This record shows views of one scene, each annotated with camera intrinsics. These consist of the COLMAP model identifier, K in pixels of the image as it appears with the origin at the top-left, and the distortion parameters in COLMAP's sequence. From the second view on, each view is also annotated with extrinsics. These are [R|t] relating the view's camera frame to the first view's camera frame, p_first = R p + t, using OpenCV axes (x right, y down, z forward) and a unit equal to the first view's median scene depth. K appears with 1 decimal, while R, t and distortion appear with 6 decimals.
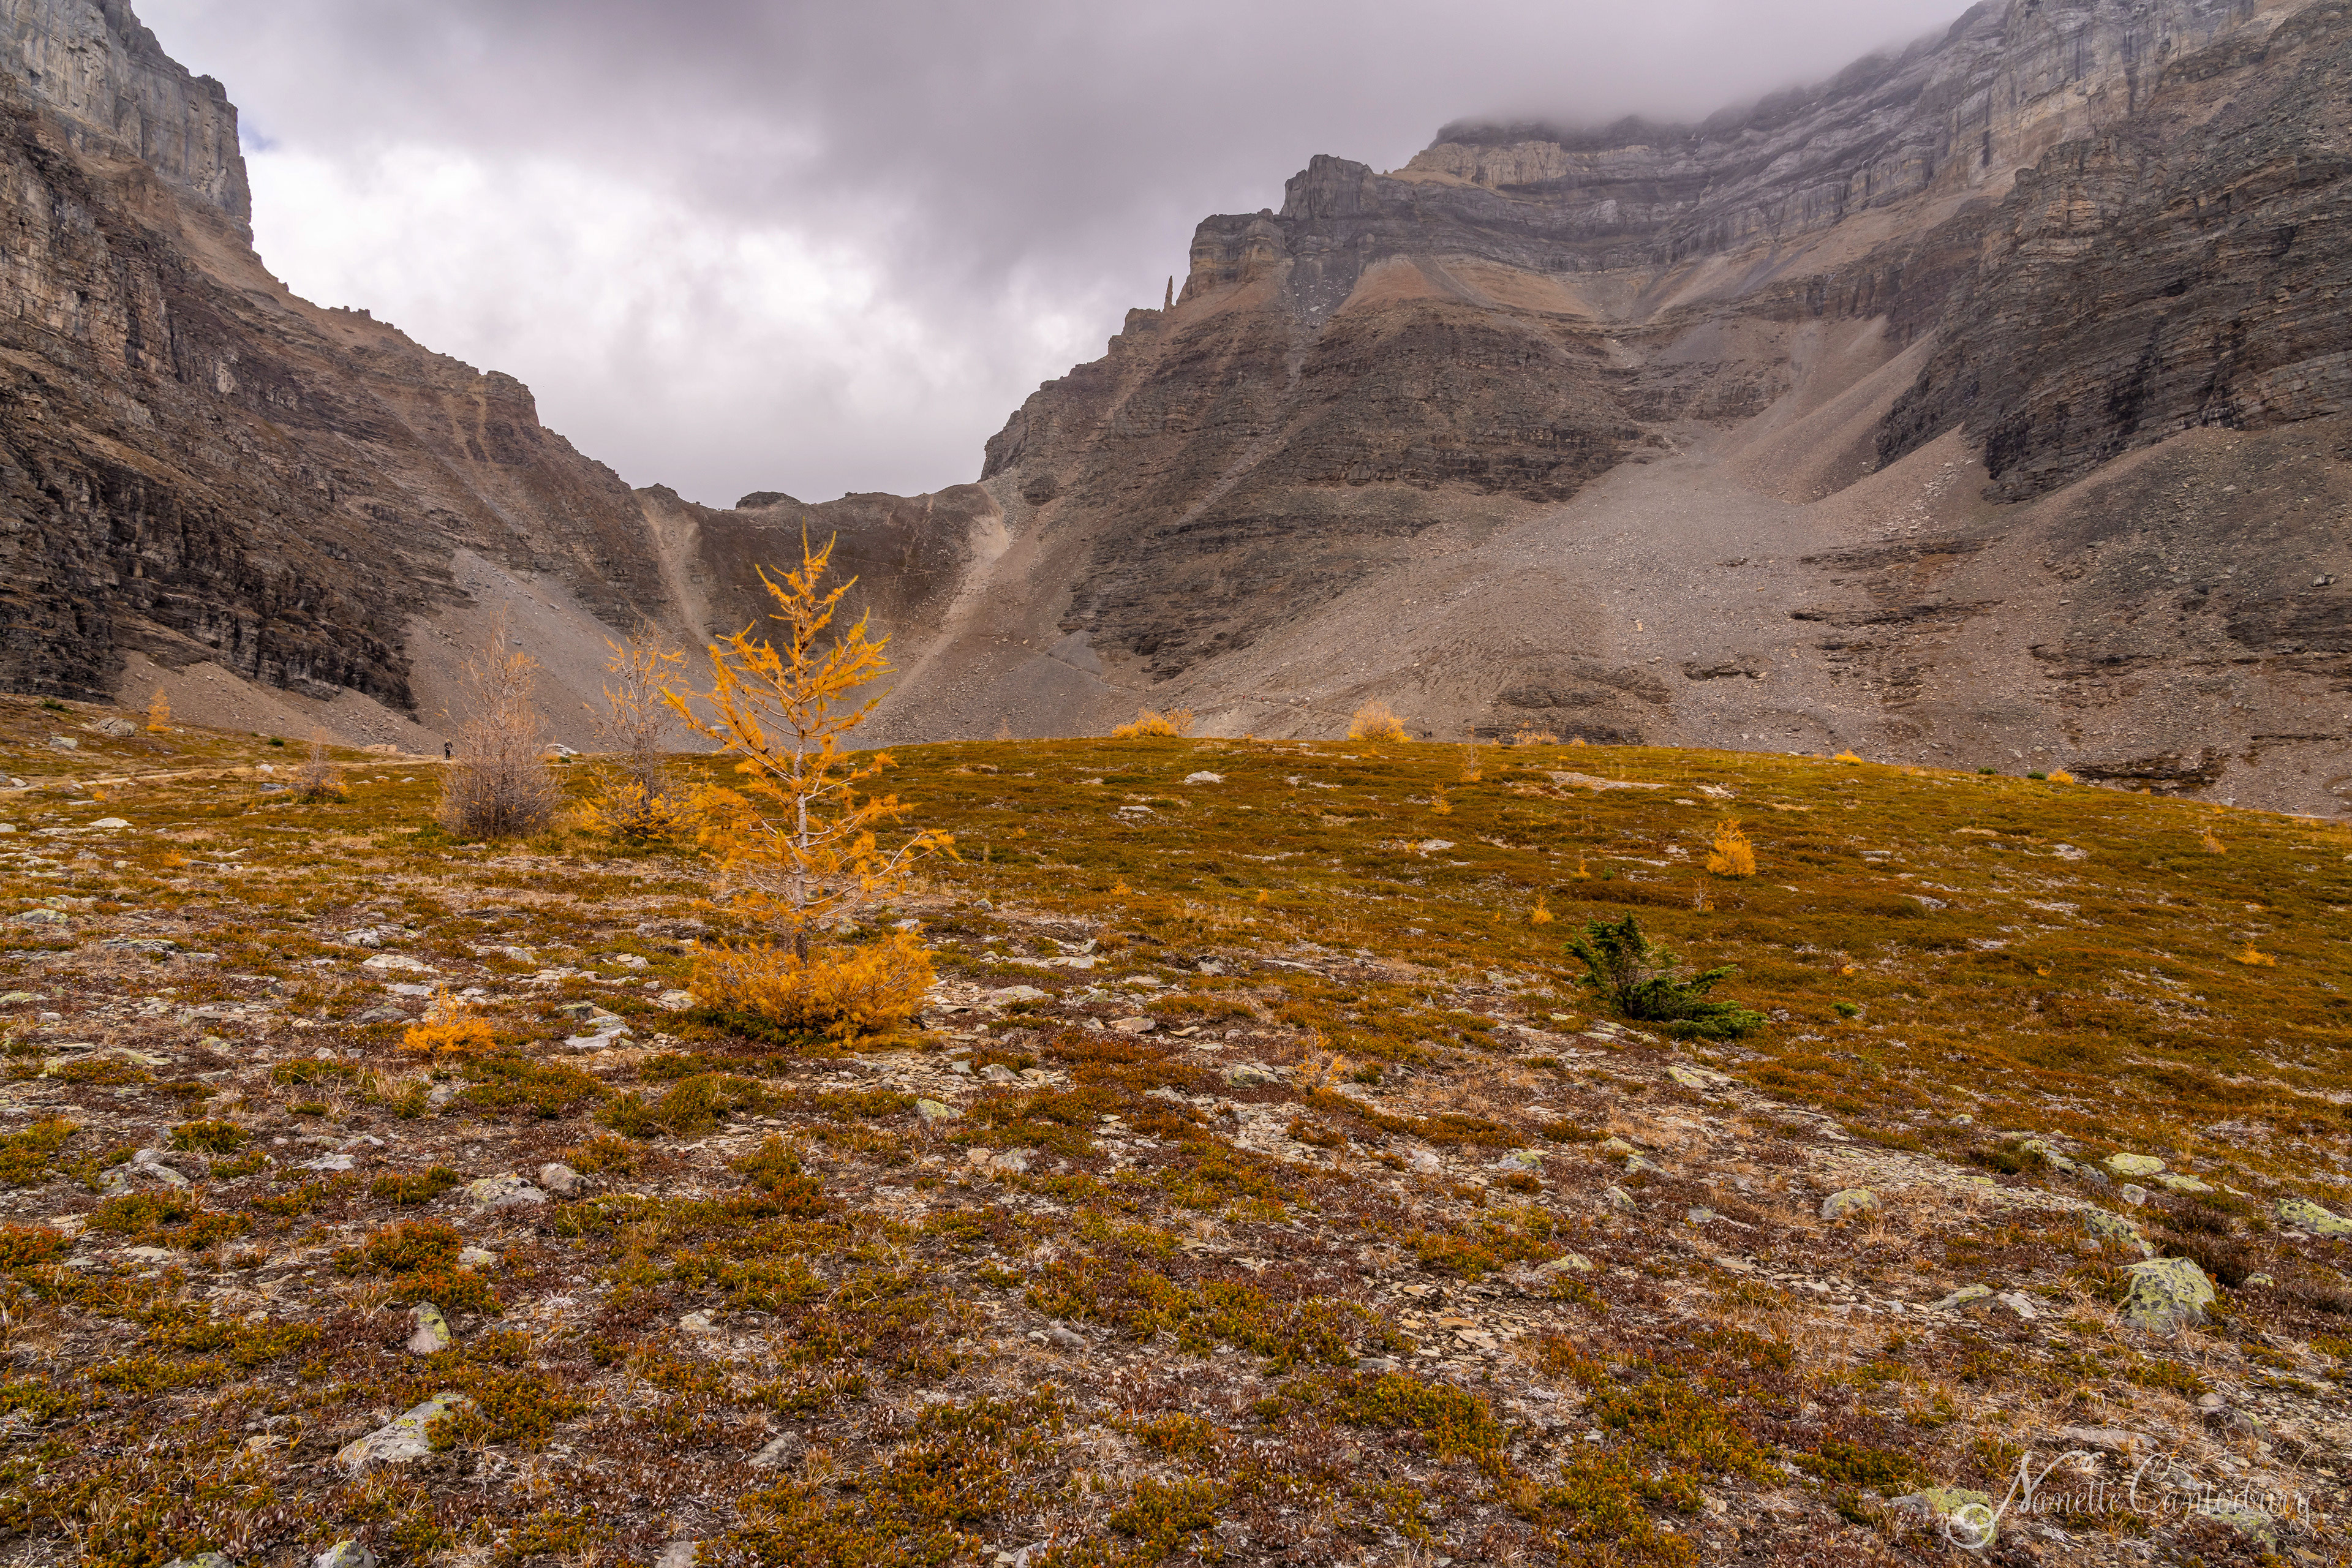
lens RADIAL K [[1532.7, 0, 1176.4], [0, 1532.7, 775.3], [0, 0, 1]] dist [-0.005847, 0.007038]
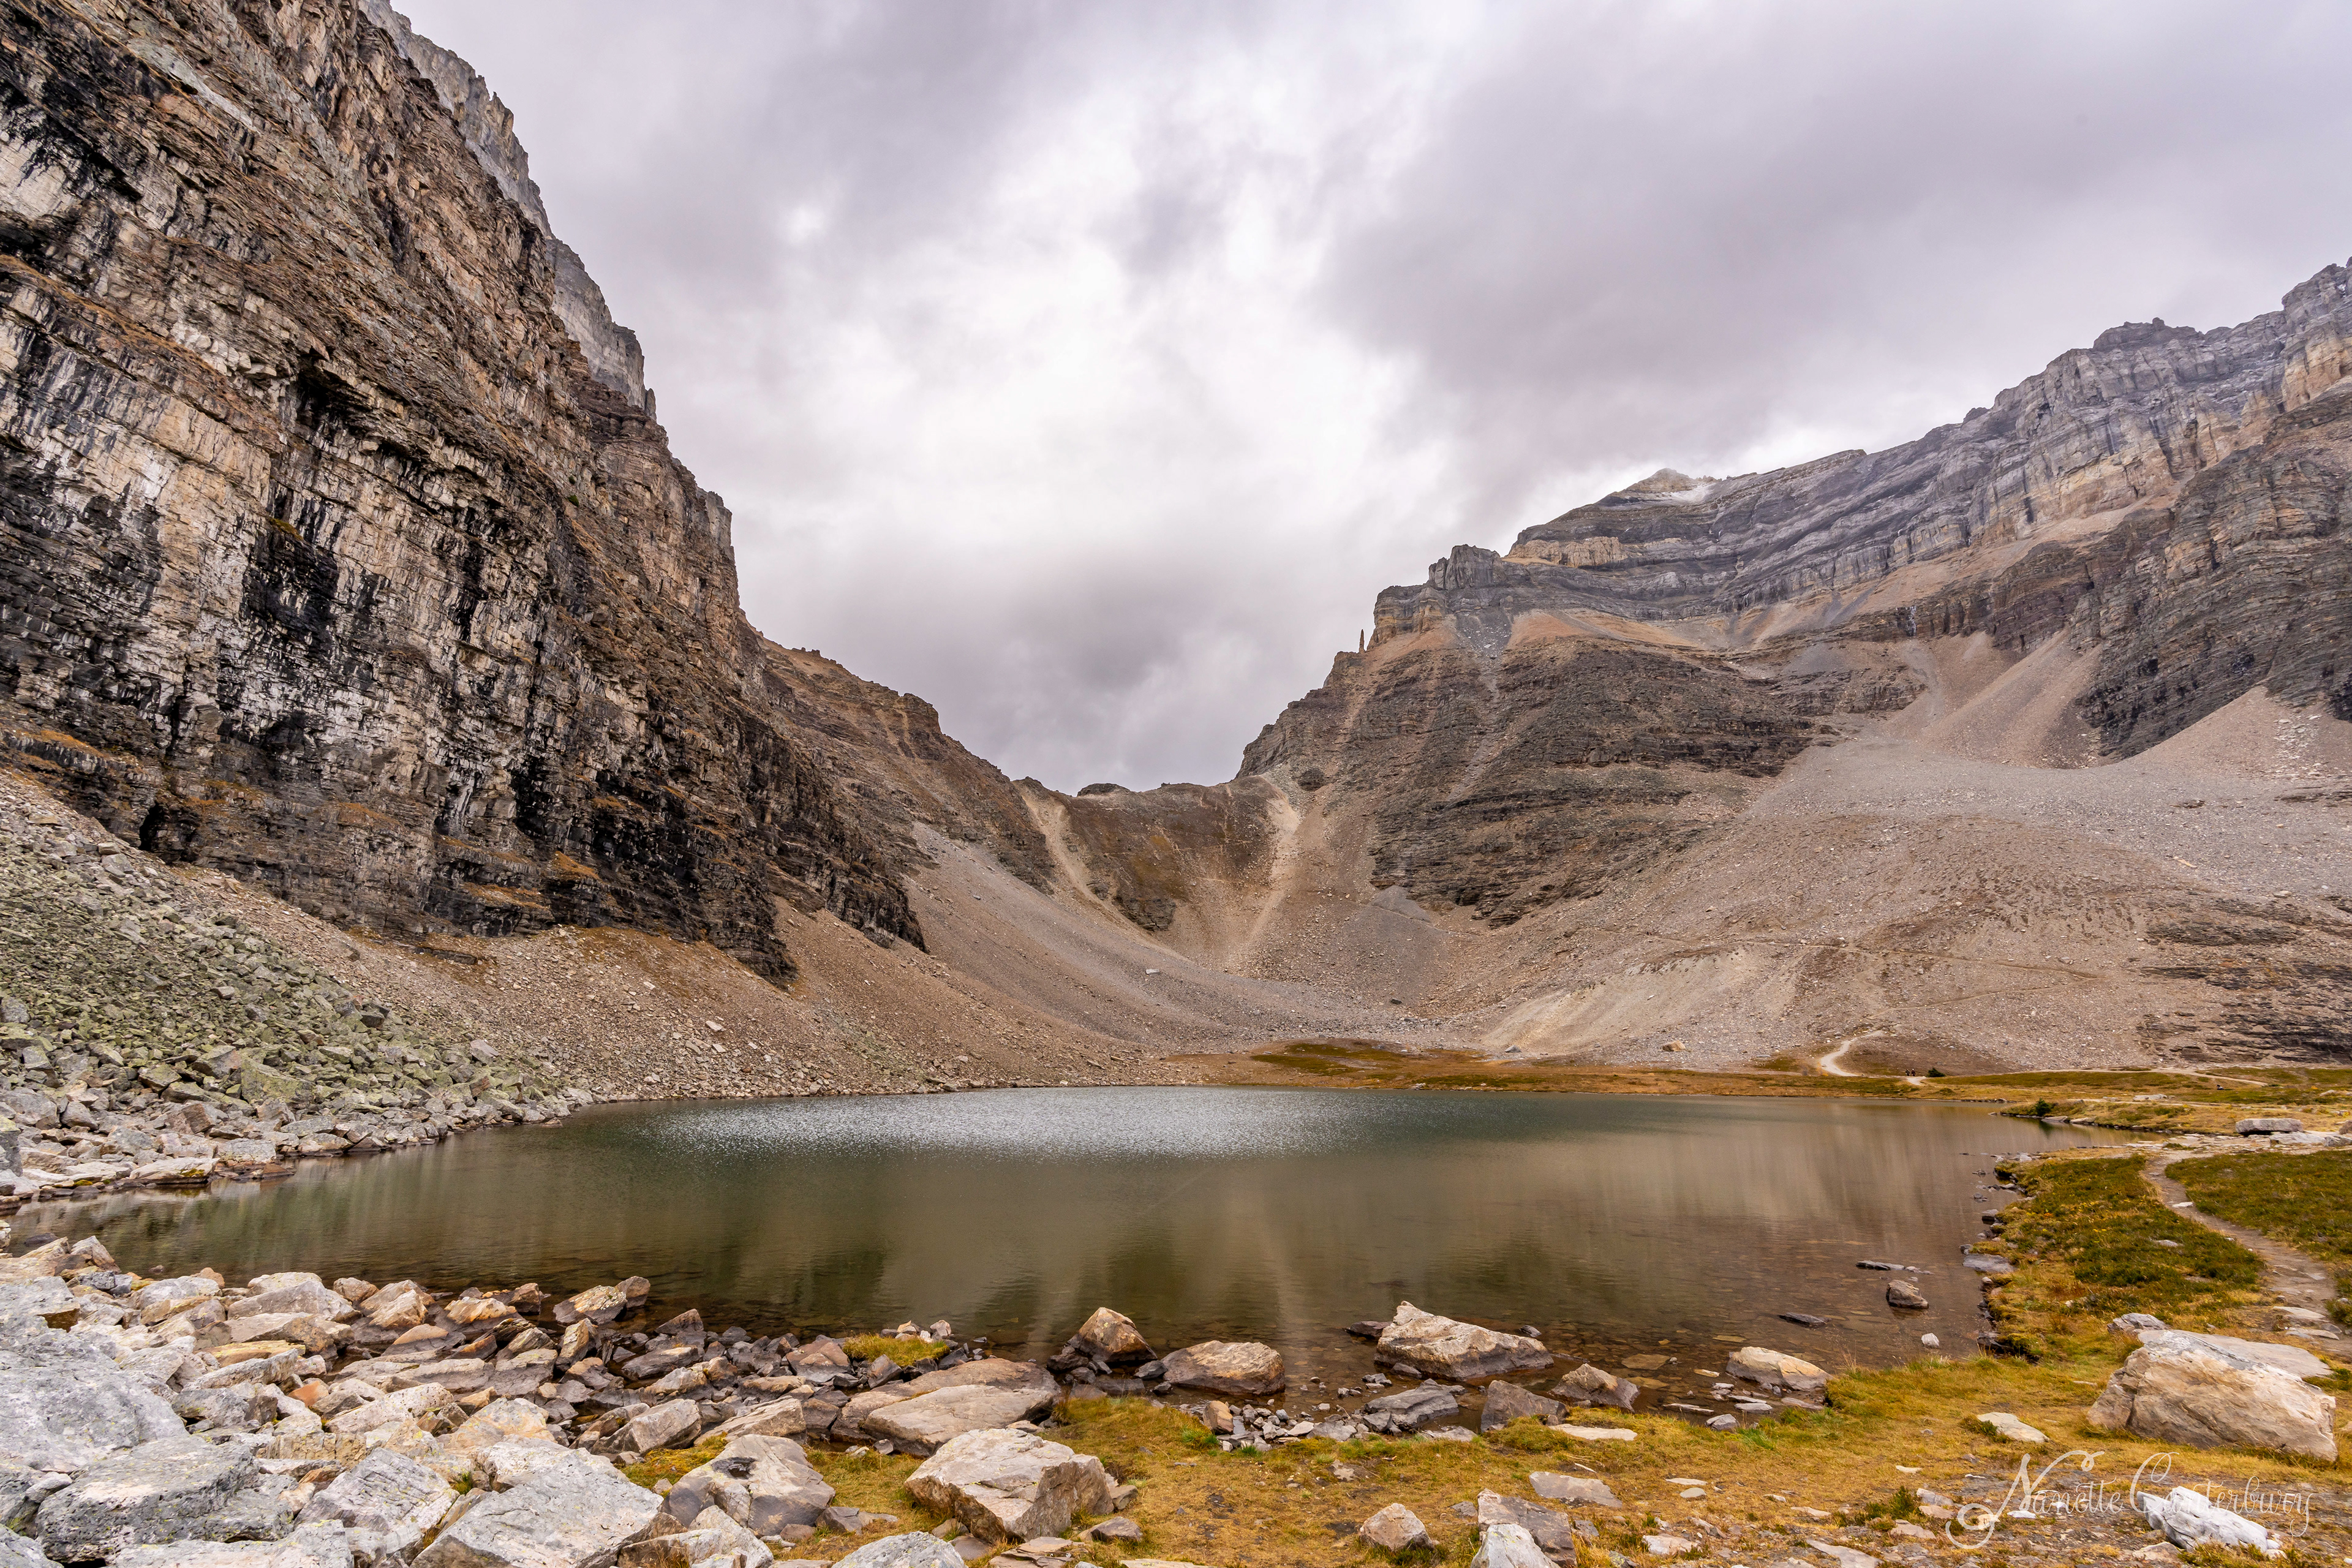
lens RADIAL K [[1049.5, 0, 1173.0], [0, 1049.5, 795.8], [0, 0, 1]] dist [-0.006758, 0.003779]
pose [[0.998177, -0.015935, -0.058208, -0.167809], [0.004526, 0.981561, -0.191094, -0.006965], [0.060180, 0.190482, 0.979844, 0.153719]]
